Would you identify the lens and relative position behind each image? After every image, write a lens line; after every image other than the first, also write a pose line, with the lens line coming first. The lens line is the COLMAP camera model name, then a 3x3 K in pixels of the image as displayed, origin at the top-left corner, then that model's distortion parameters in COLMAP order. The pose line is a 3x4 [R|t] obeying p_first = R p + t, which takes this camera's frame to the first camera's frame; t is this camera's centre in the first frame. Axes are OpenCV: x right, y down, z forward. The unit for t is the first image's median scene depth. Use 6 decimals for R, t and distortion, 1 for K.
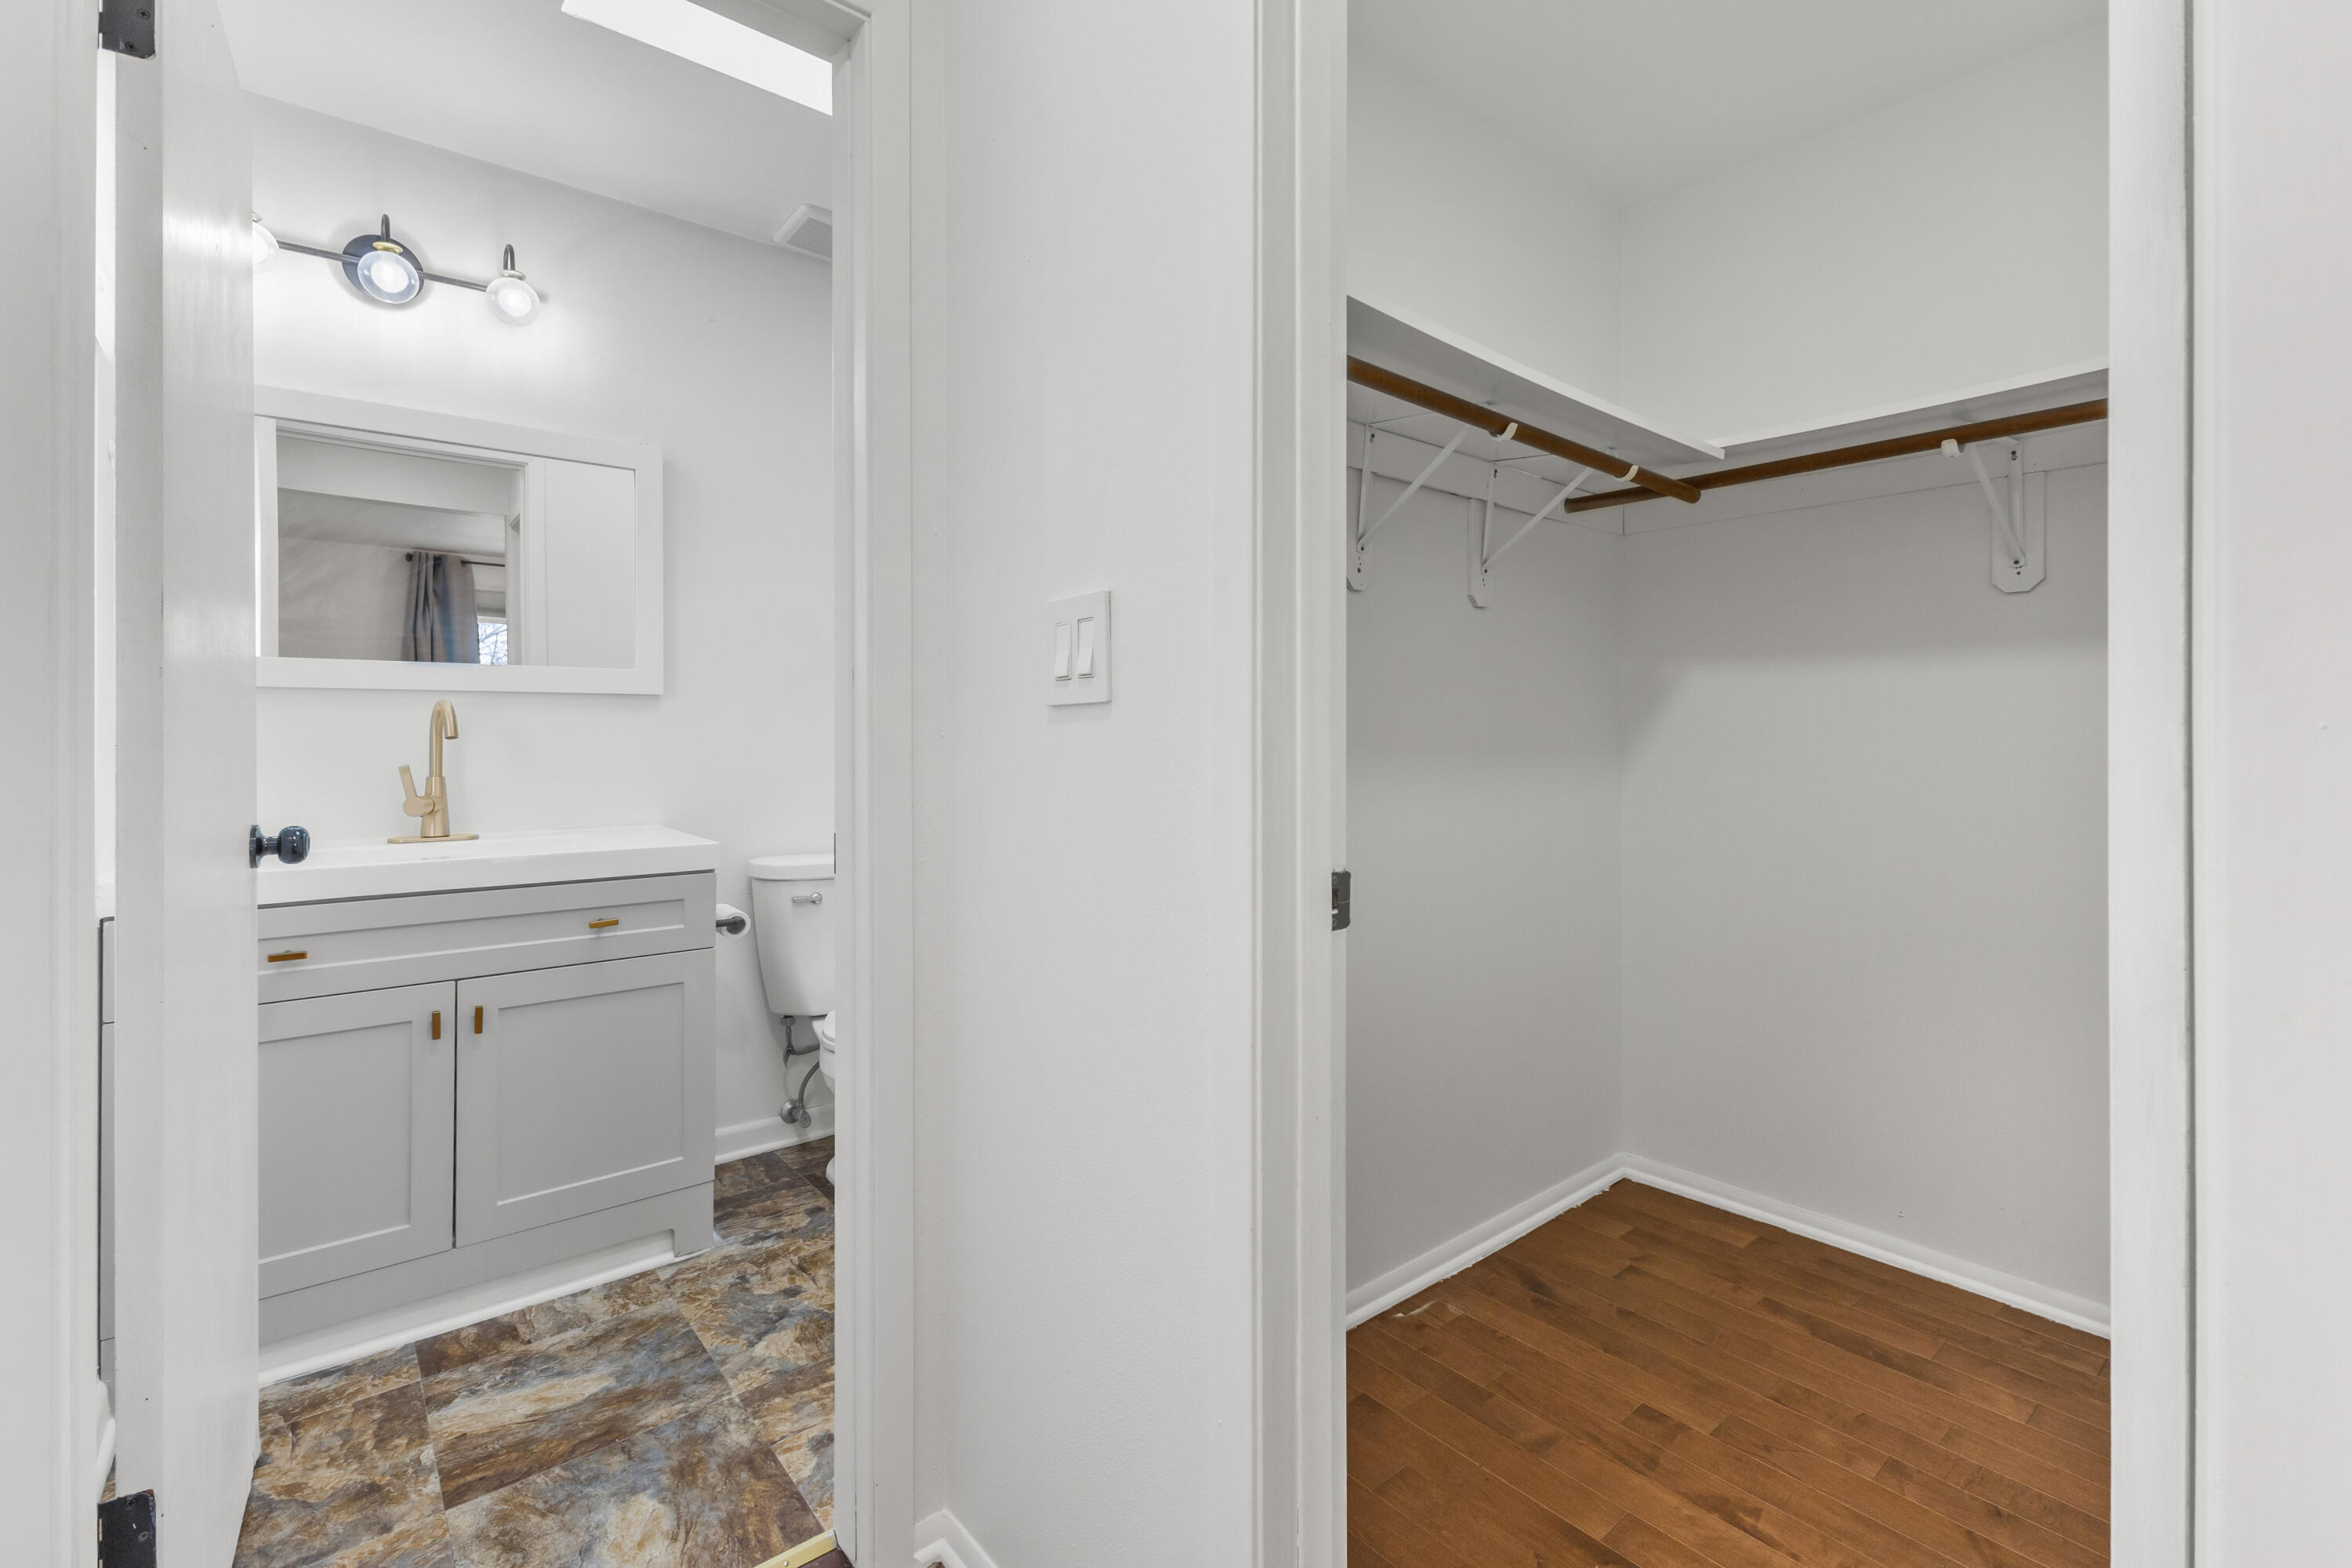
lens RADIAL K [[1047.8, 0, 1157.6], [0, 1047.8, 738.6], [0, 0, 1]] dist [0.001302, 0.000471]
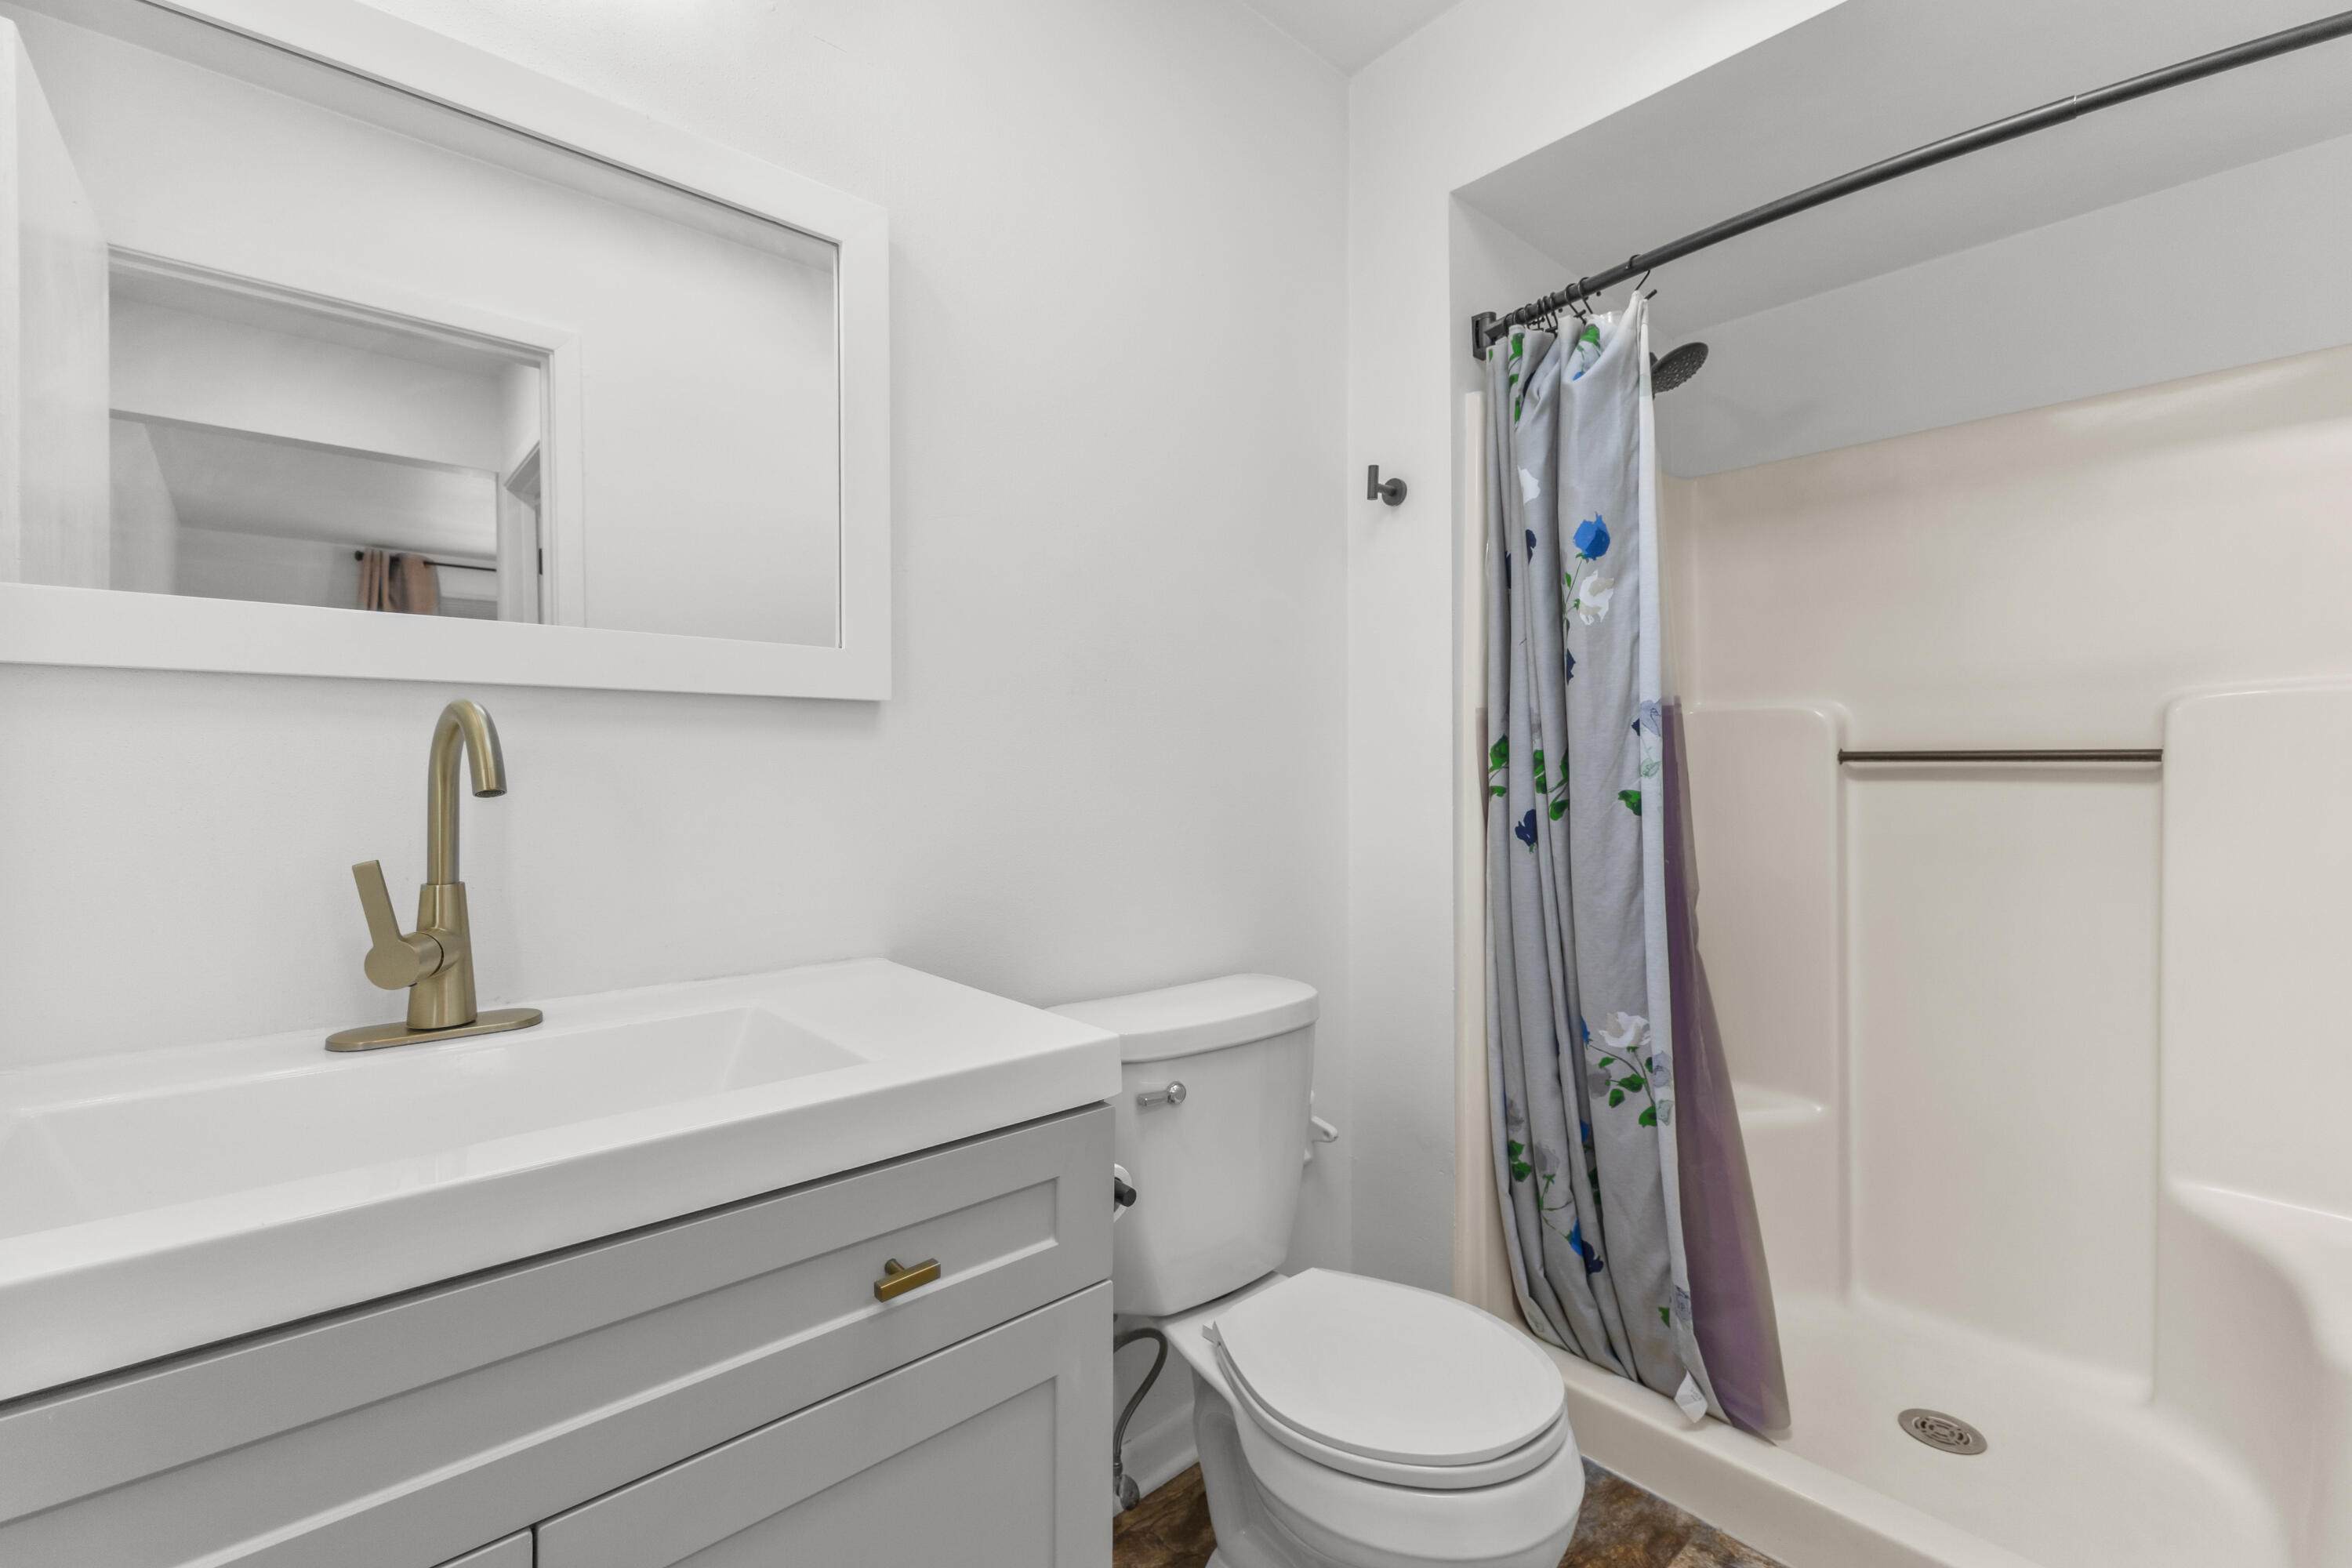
lens RADIAL K [[1047.8, 0, 1179.1], [0, 1047.8, 774.4], [0, 0, 1]] dist [0.001302, 0.000471]
pose [[0.998941, -0.000680, 0.046001, -0.358846], [0.000728, 0.999999, -0.001023, -0.006571], [-0.046001, 0.001056, 0.998941, 0.491196]]
